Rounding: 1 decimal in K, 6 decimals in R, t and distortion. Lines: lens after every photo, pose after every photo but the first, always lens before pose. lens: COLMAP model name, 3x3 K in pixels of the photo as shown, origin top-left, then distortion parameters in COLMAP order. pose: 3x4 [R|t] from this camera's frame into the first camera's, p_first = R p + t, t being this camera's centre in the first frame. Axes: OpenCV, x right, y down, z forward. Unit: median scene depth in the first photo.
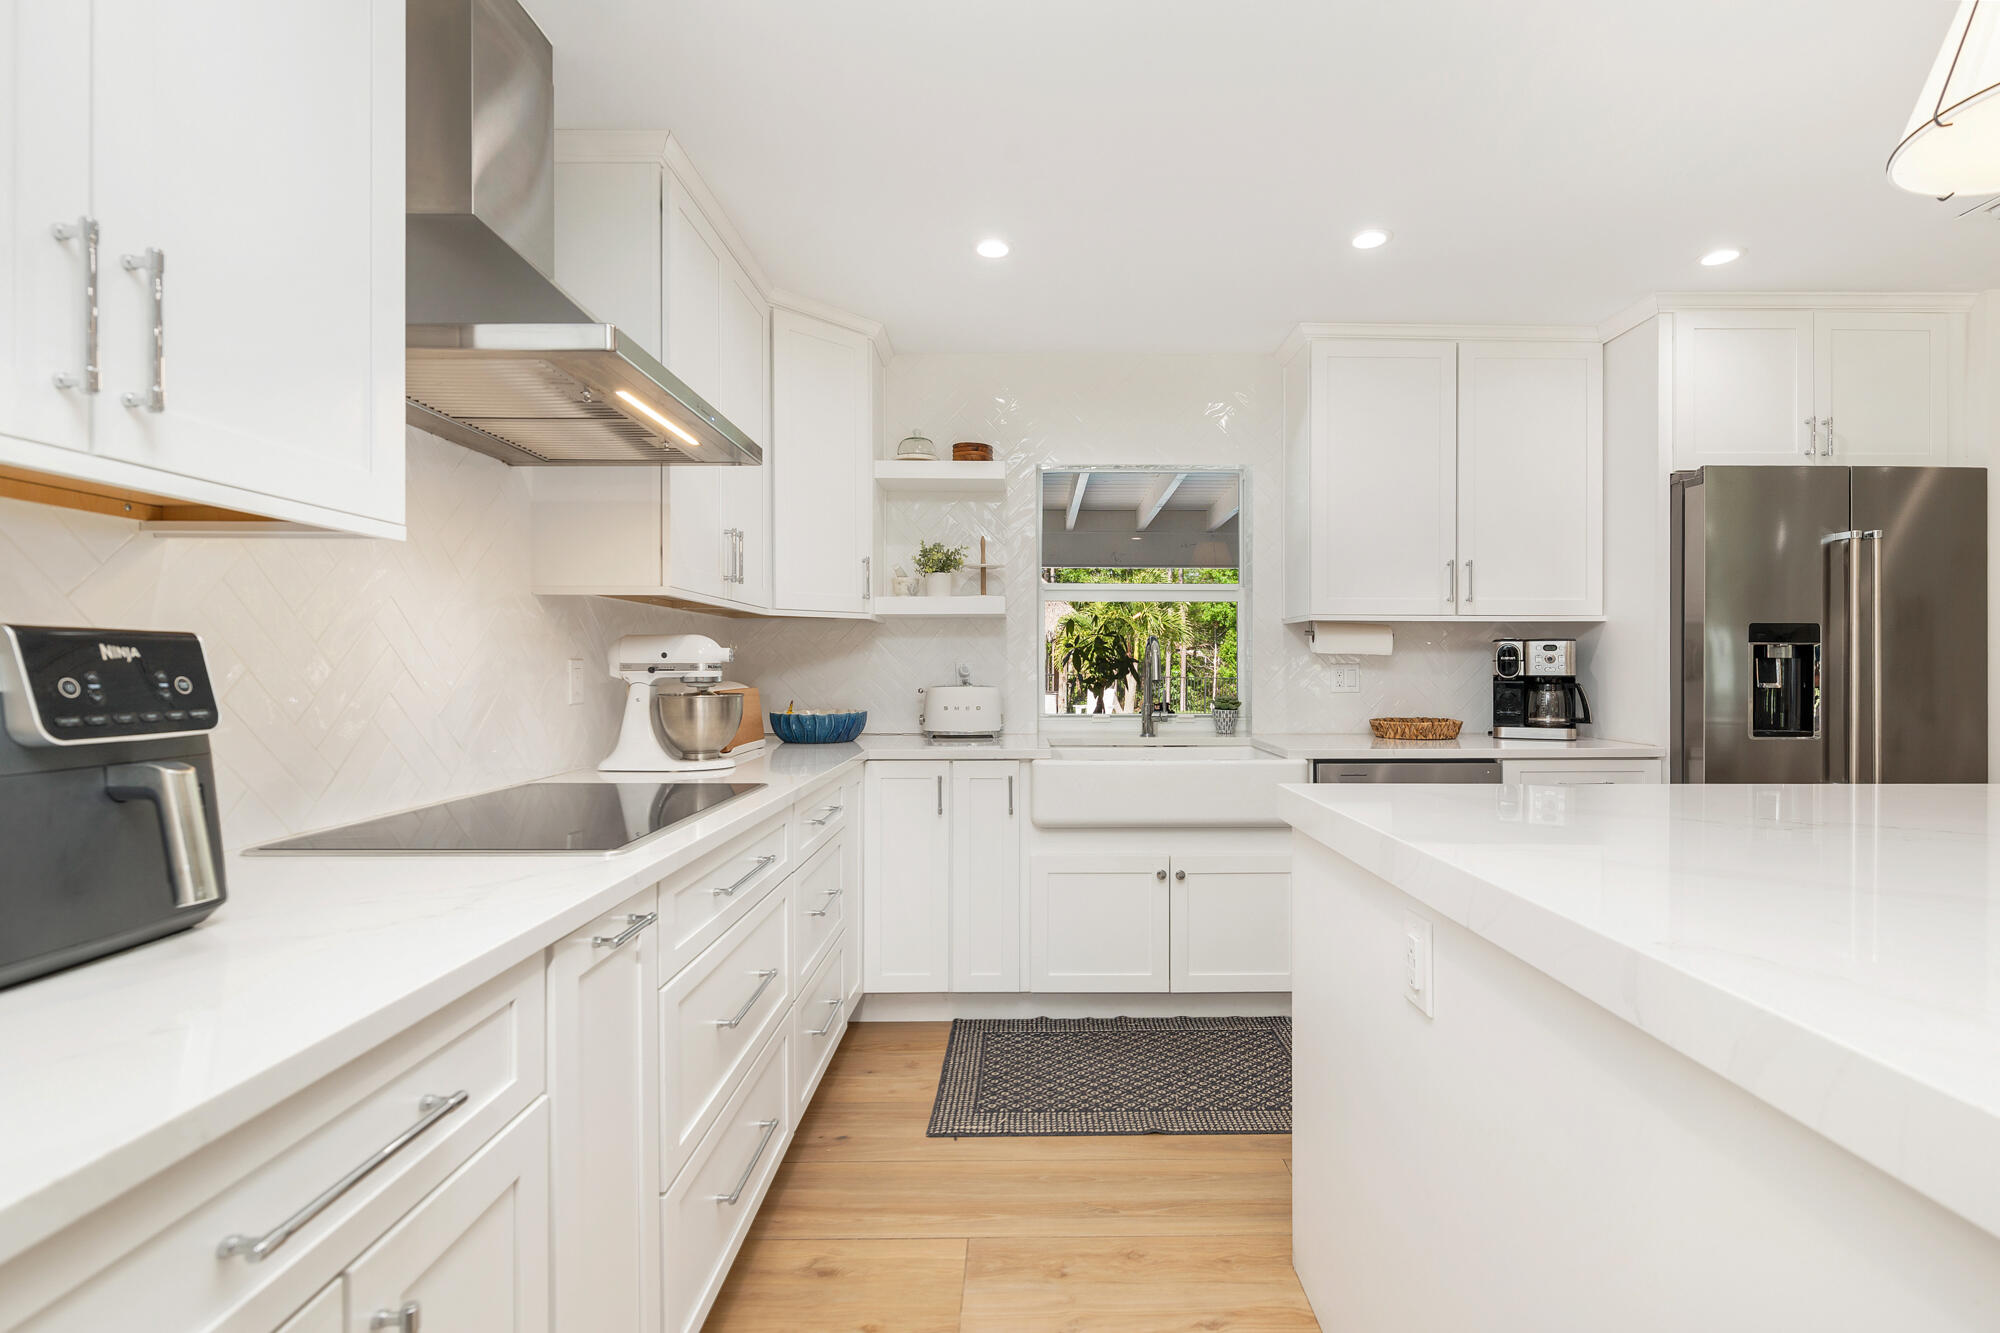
lens RADIAL K [[914.1, 0, 1036.5], [0, 914.1, 672.2], [0, 0, 1]] dist [0.004565, -0.001476]
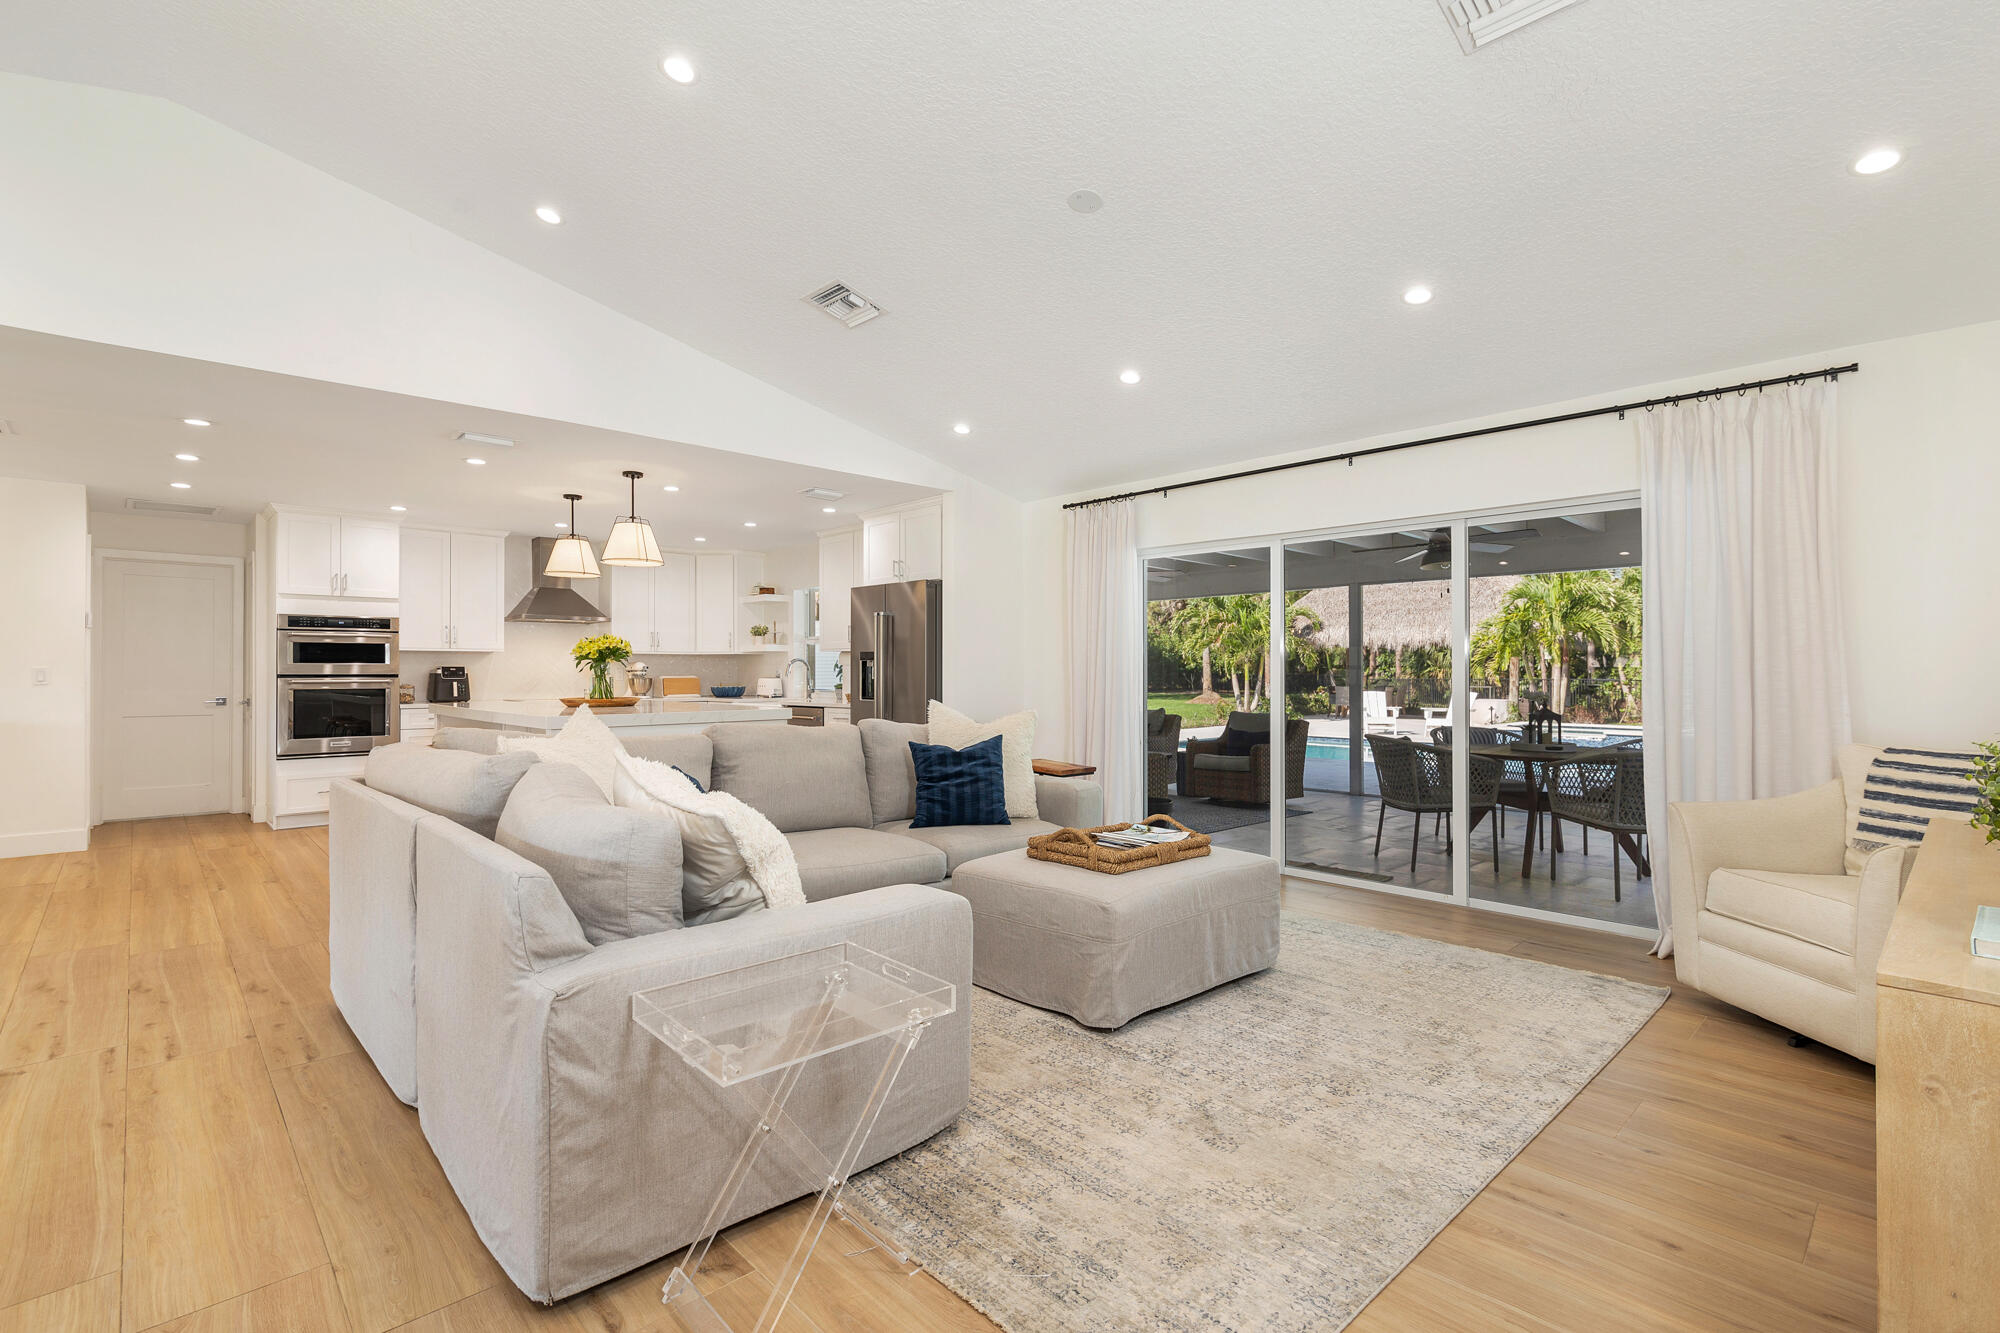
lens RADIAL K [[914.1, 0, 1020.2], [0, 914.1, 668.4], [0, 0, 1]] dist [0.004565, -0.001476]
pose [[0.683314, -0.002918, -0.730118, 2.550799], [-0.003597, 0.999966, -0.007363, 0.004954], [0.730115, 0.007658, 0.683281, -0.305143]]
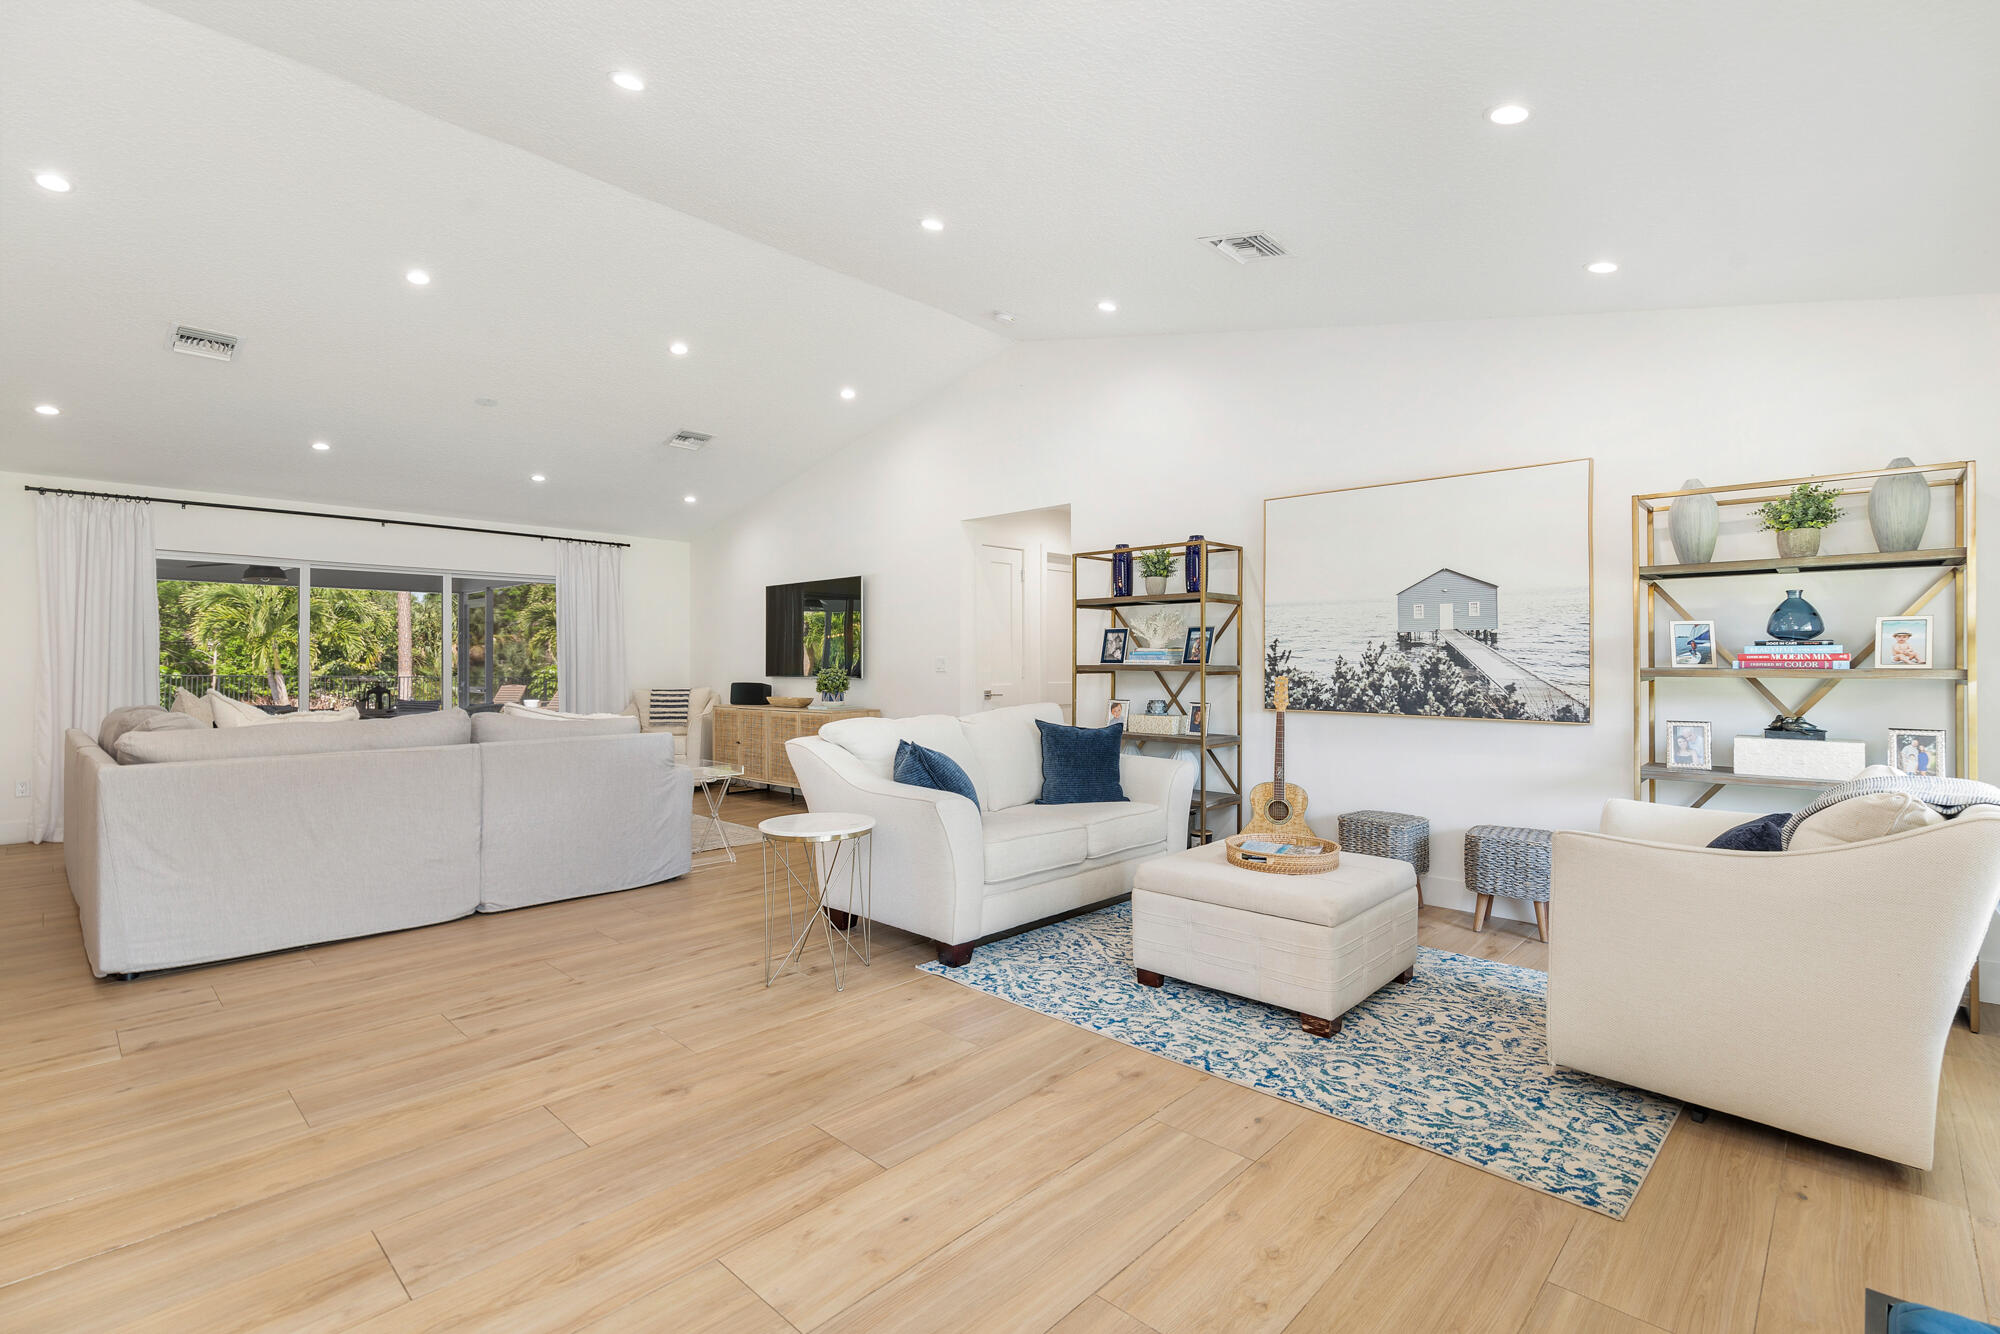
lens RADIAL K [[906.2, 0, 993.8], [0, 906.2, 656.2], [0, 0, 1]] dist [0.003447, -0.000622]
pose [[0.701942, 0.003601, 0.712225, 1.234761], [0.005821, 0.999925, -0.010793, 0.015954], [-0.712210, 0.011722, 0.701869, -1.609808]]
